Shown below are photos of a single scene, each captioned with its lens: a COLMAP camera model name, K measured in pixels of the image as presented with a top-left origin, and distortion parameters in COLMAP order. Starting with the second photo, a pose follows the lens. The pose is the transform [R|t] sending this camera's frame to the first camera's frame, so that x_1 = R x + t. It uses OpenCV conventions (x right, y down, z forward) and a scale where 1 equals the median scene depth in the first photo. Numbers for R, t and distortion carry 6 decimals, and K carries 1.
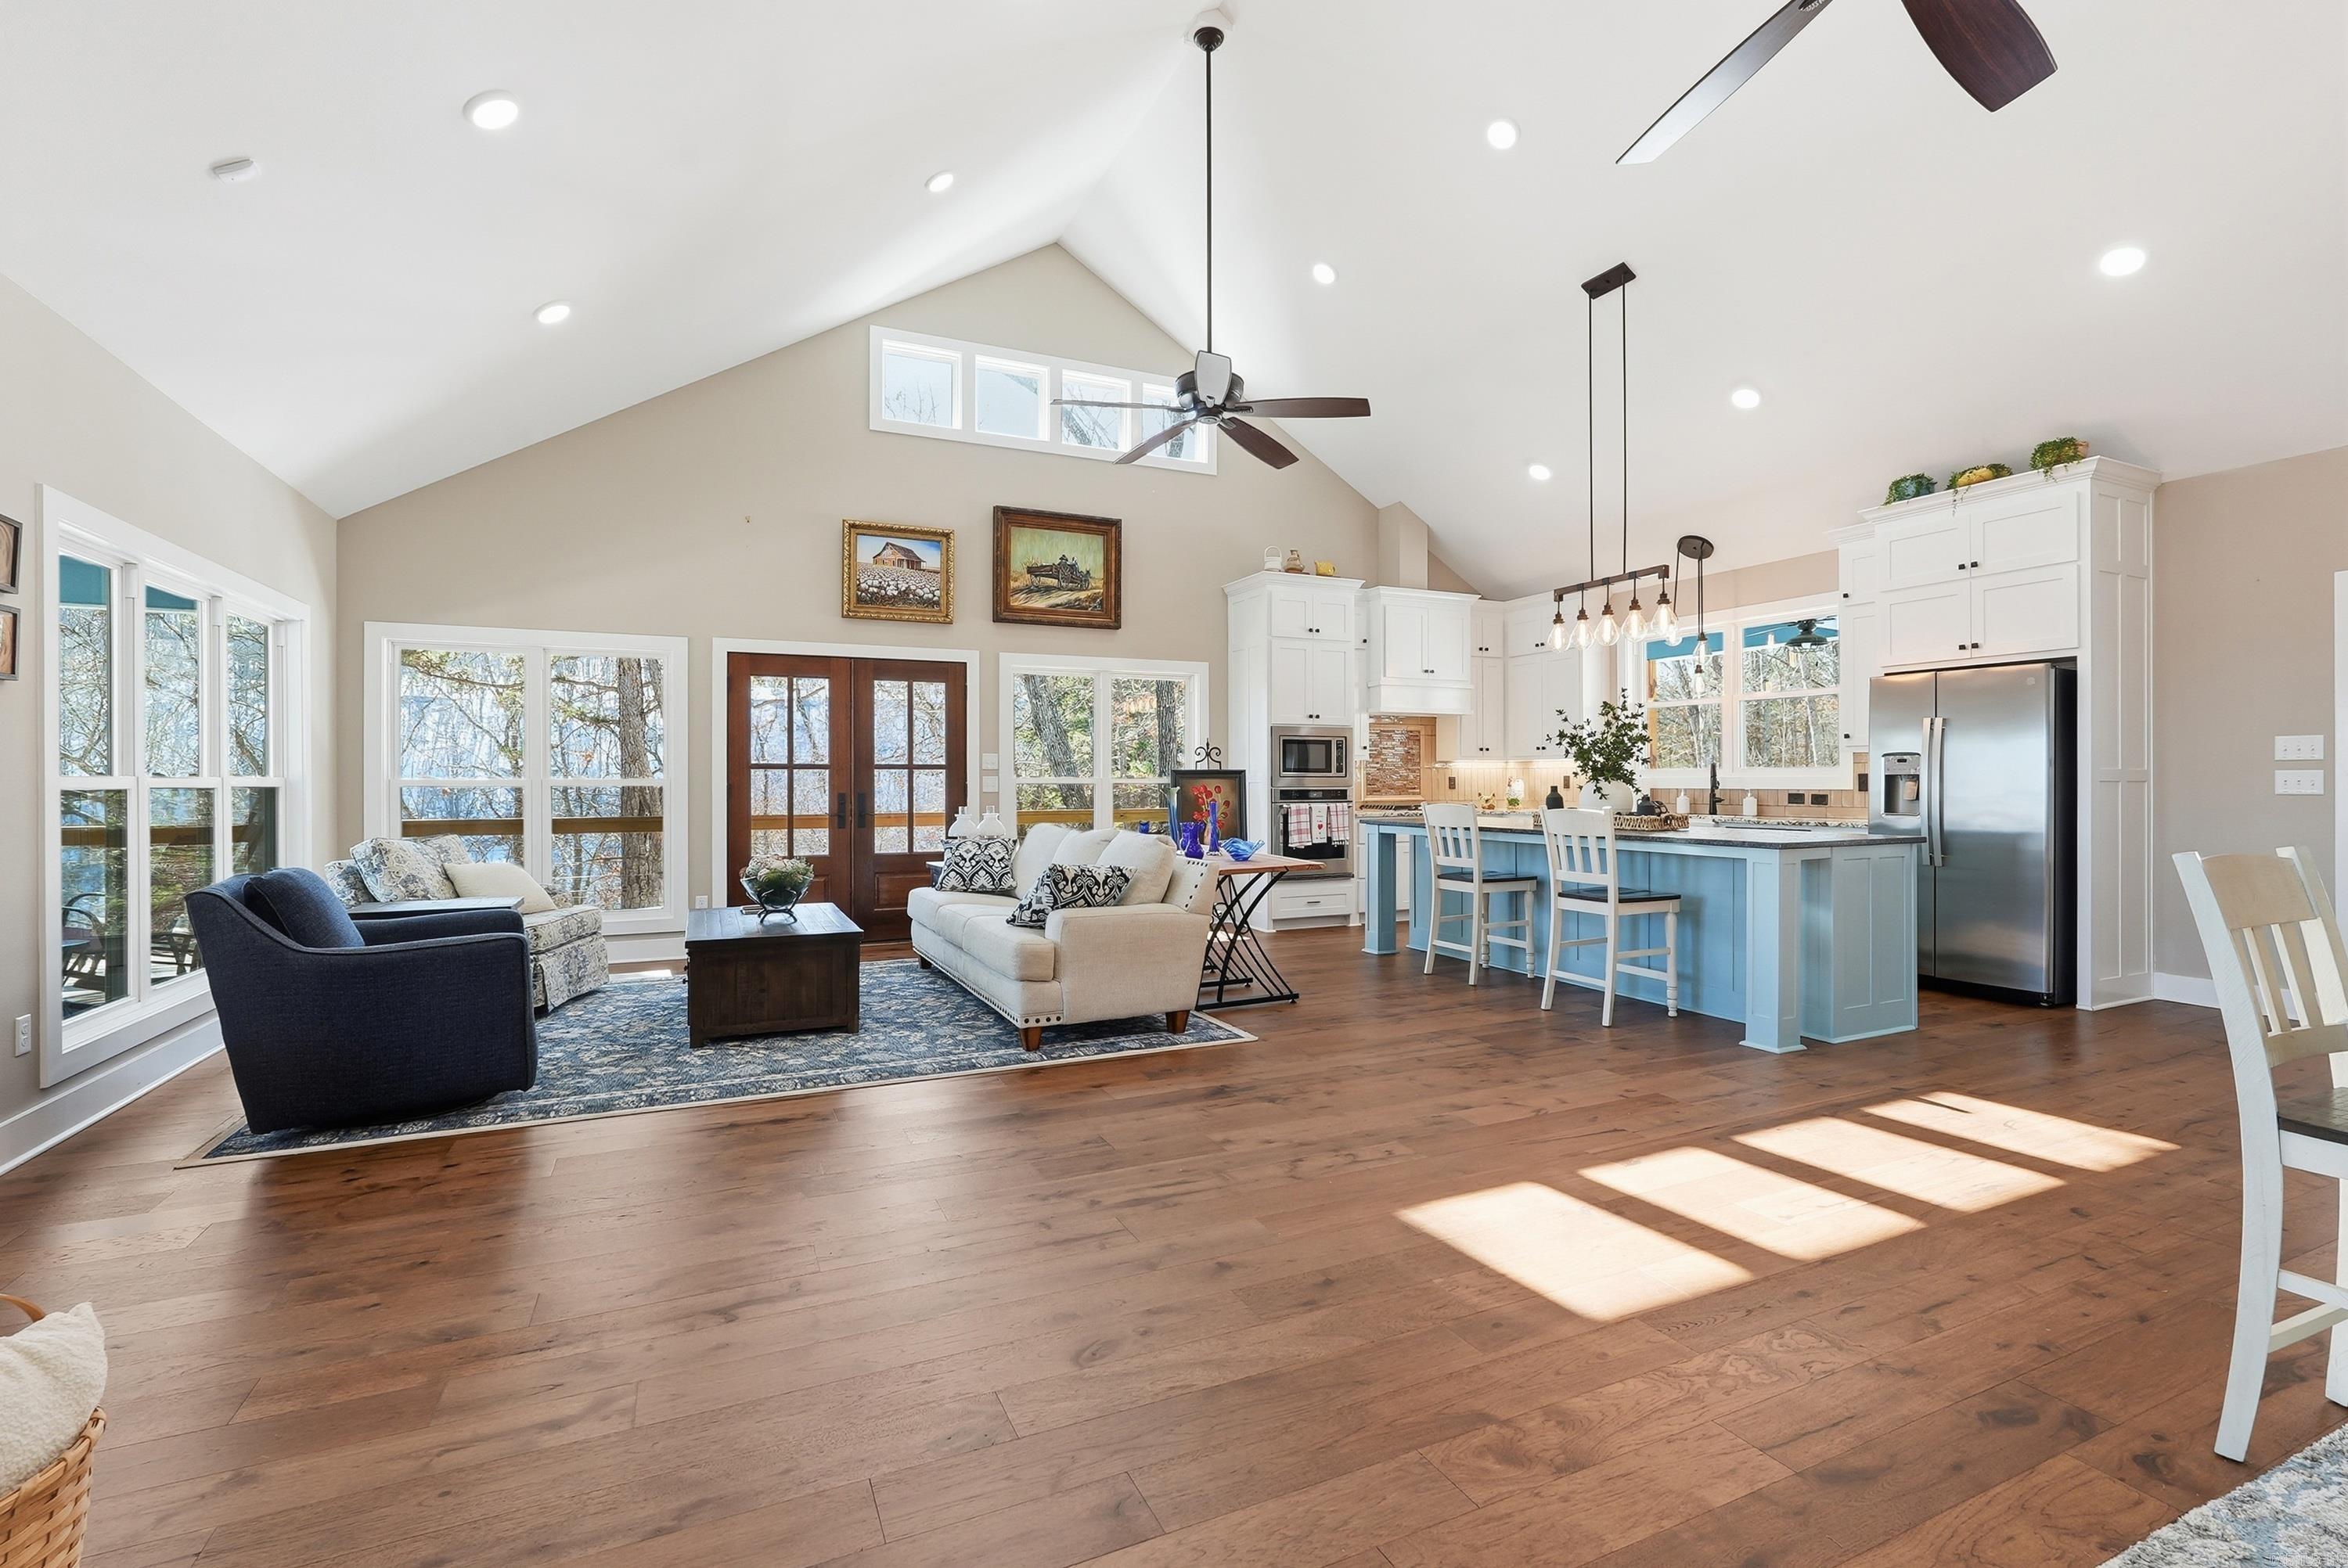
lens RADIAL K [[1057.9, 0, 1173.6], [0, 1057.9, 780.0], [0, 0, 1]] dist [-0.009515, 0.002504]
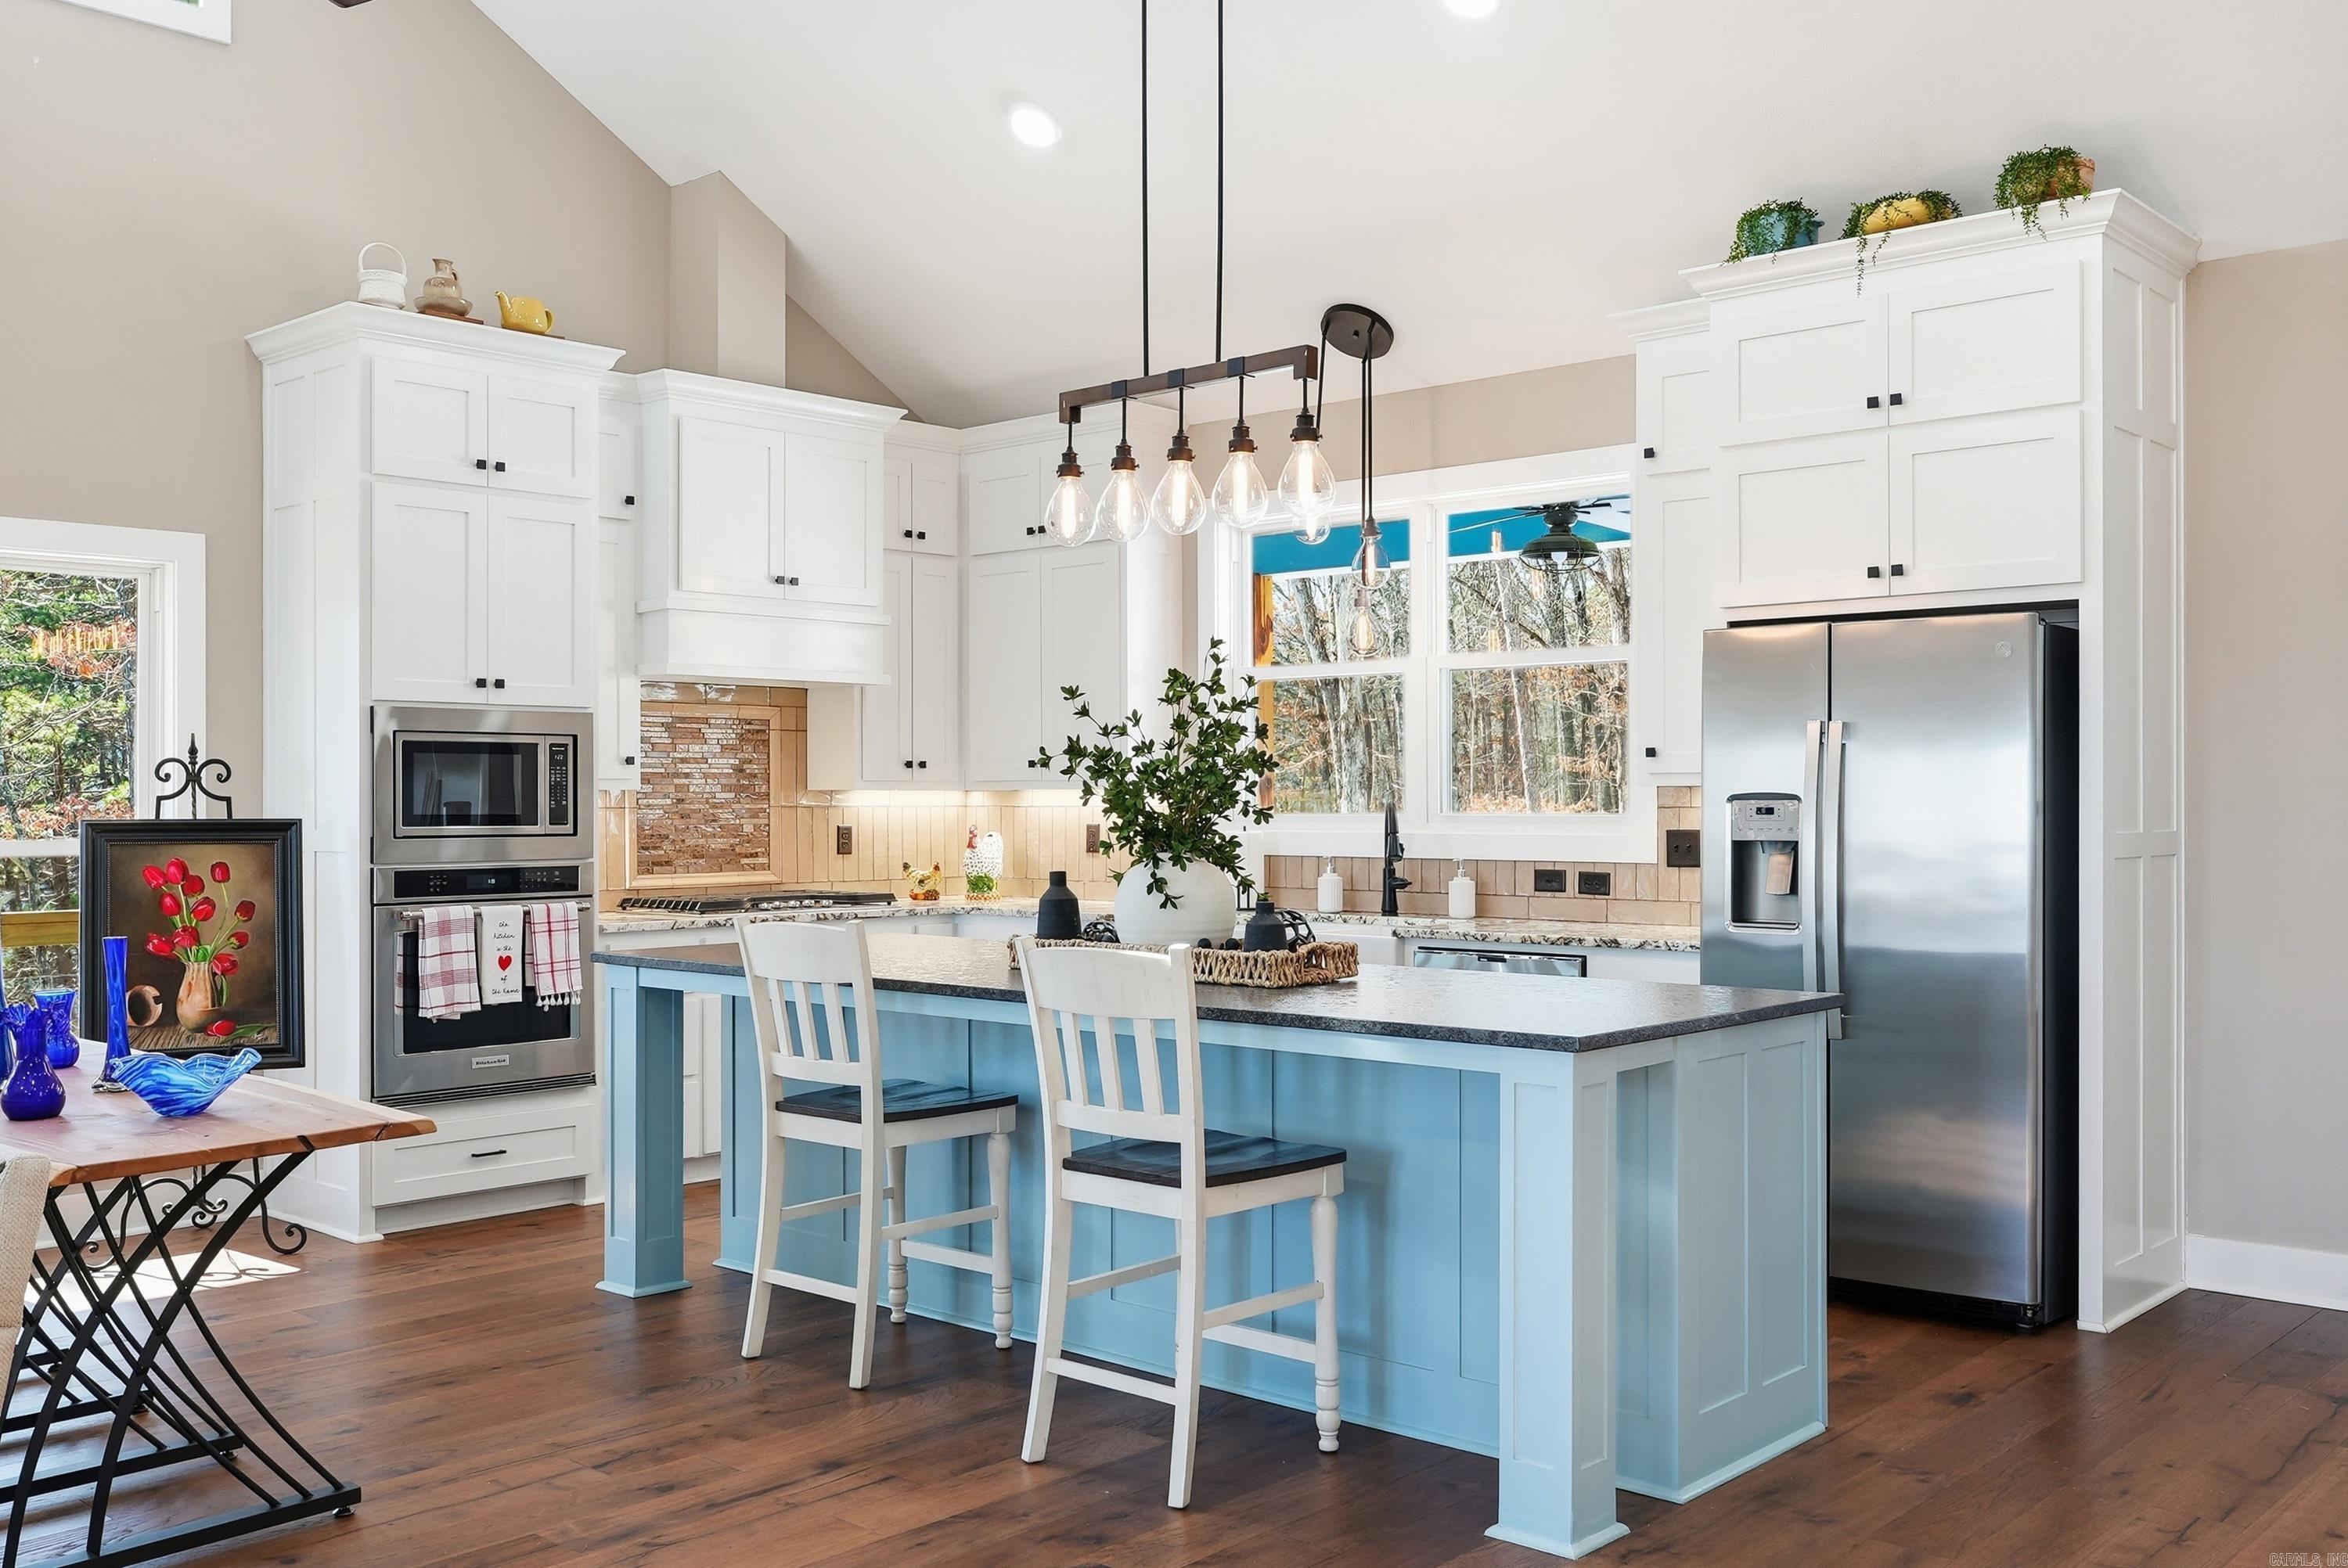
lens RADIAL K [[2115.5, 0, 1170.4], [0, 2115.5, 795.1], [0, 0, 1]] dist [0.012993, 0.004268]
pose [[0.925747, 0.000707, 0.378143, 0.089680], [-0.000555, 1.000000, -0.000512, -0.023606], [-0.378143, 0.000264, 0.925747, 0.222960]]
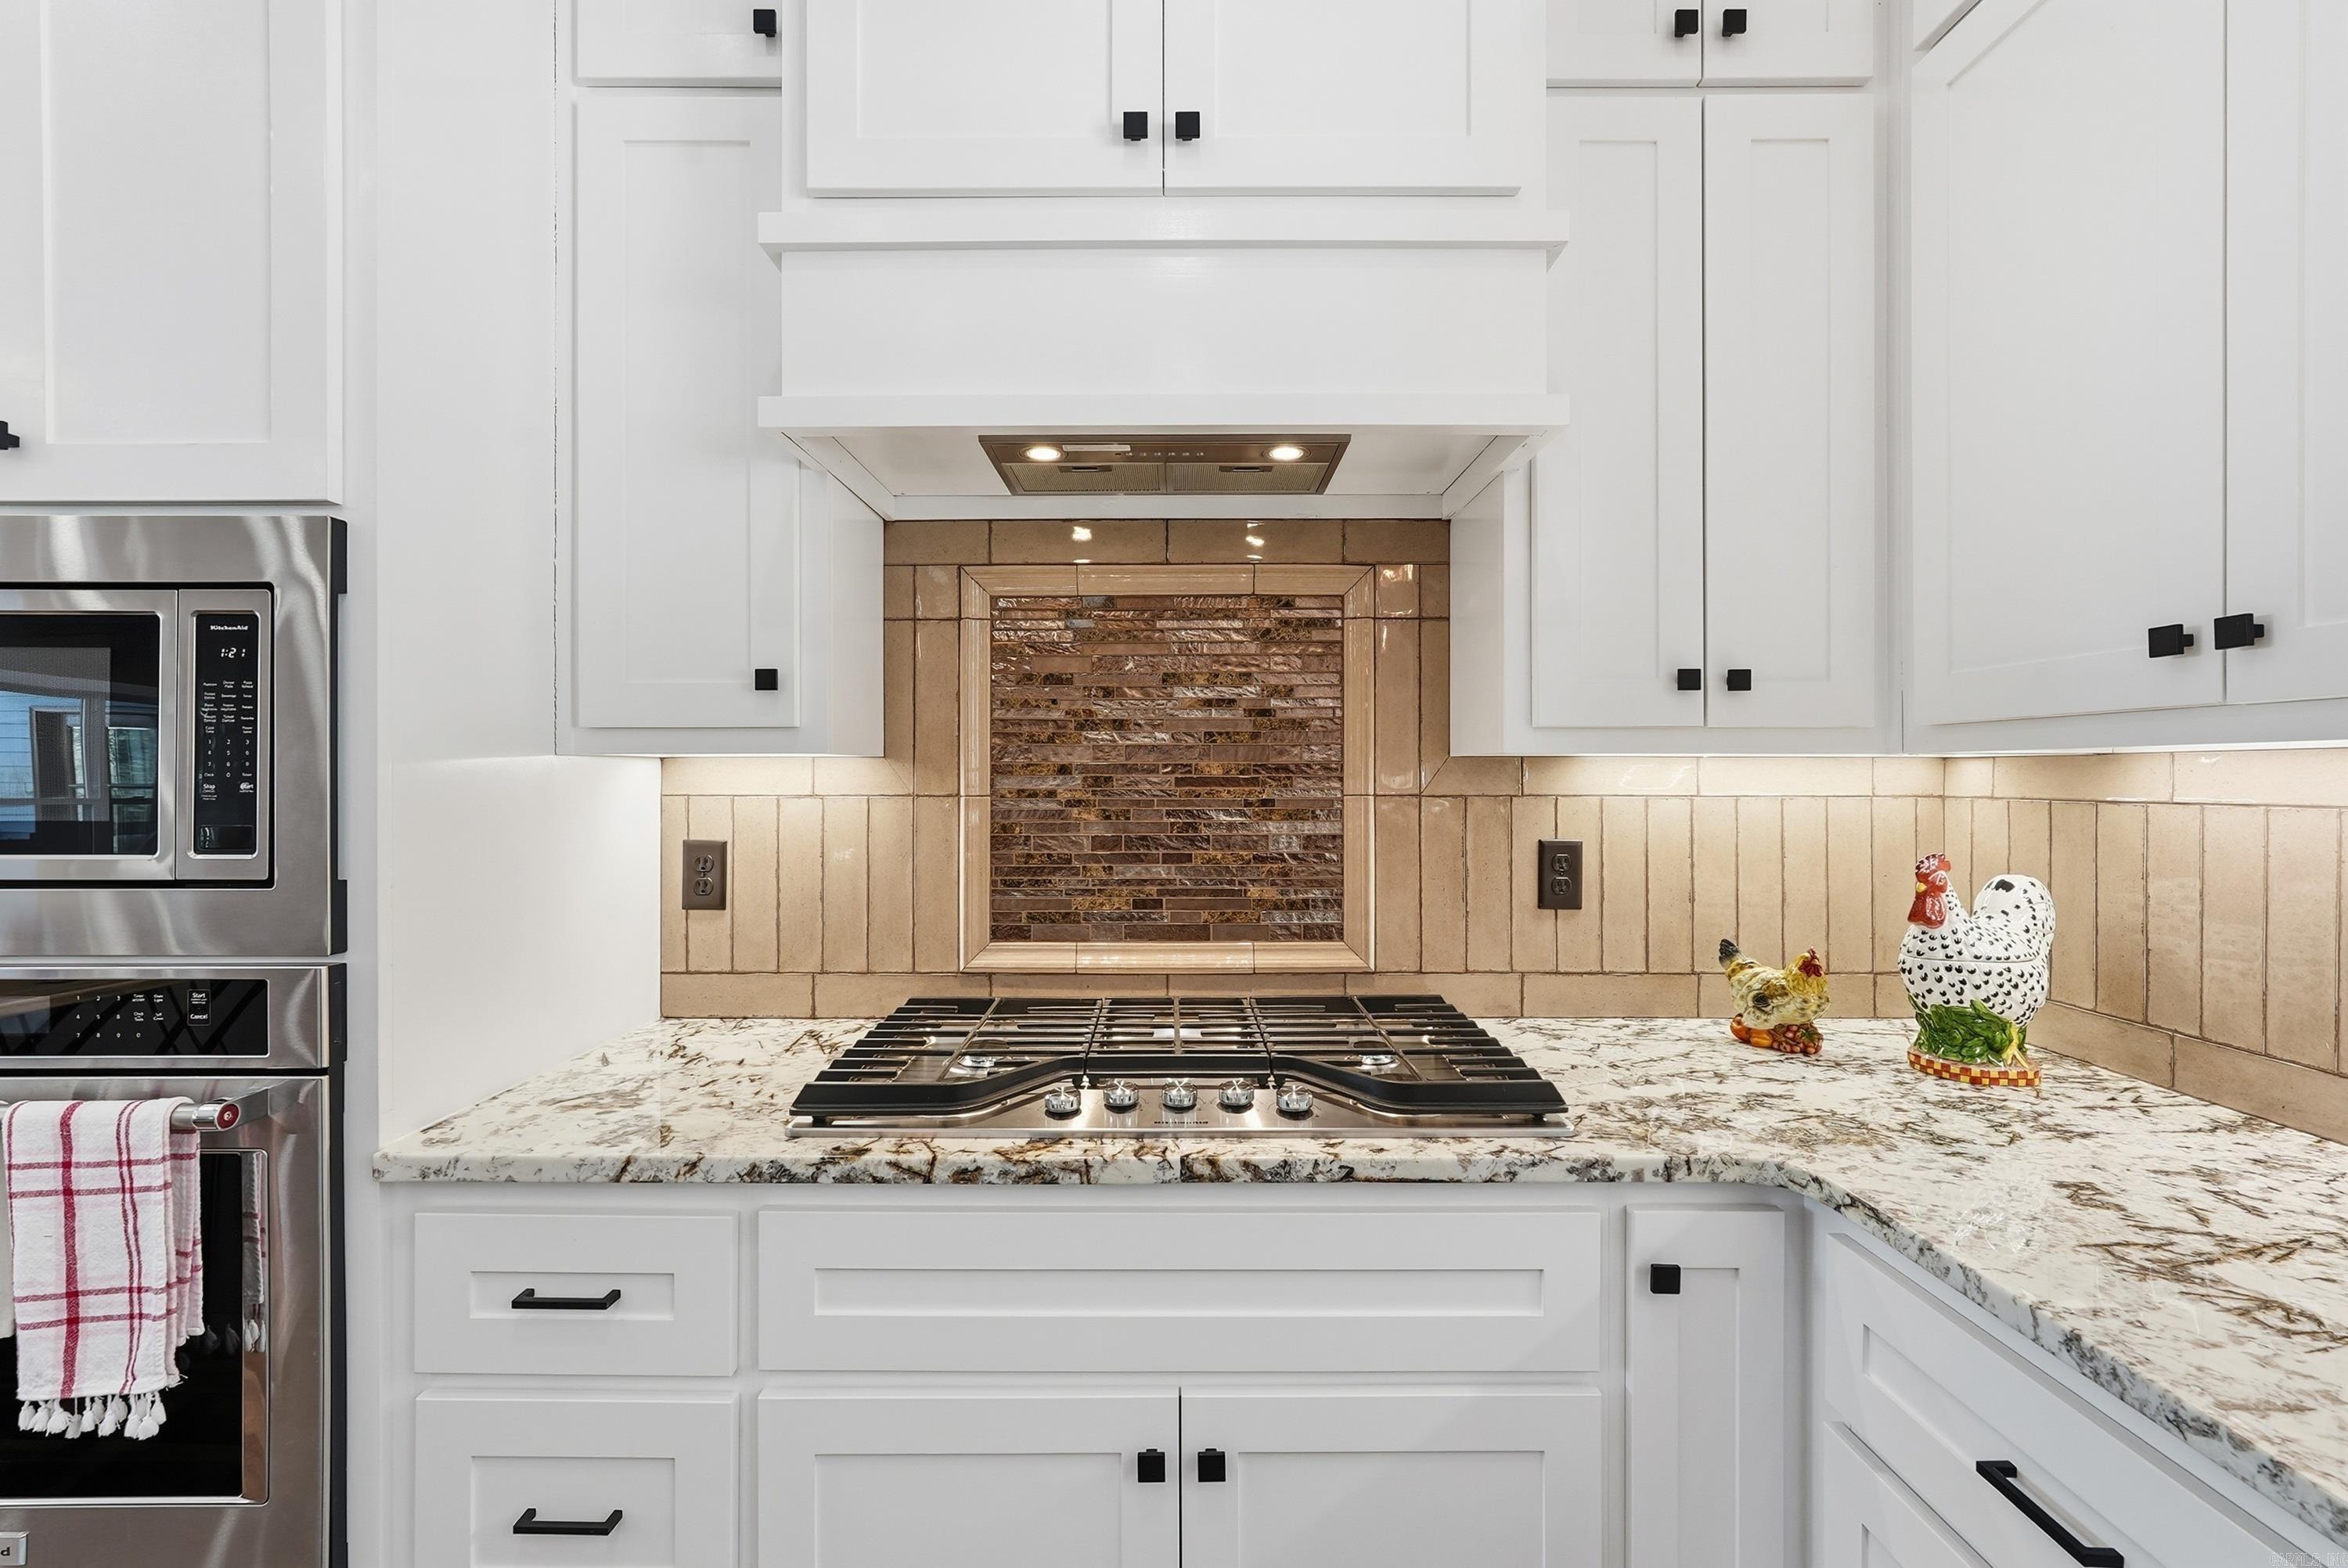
lens RADIAL K [[1057.9, 0, 1167.0], [0, 1057.9, 780.7], [0, 0, 1]] dist [-0.009515, 0.002504]
pose [[0.903091, 0.001322, -0.429448, 0.426129], [0.000461, 0.999992, 0.004048, -0.022059], [0.429450, -0.003854, 0.903082, 1.225636]]
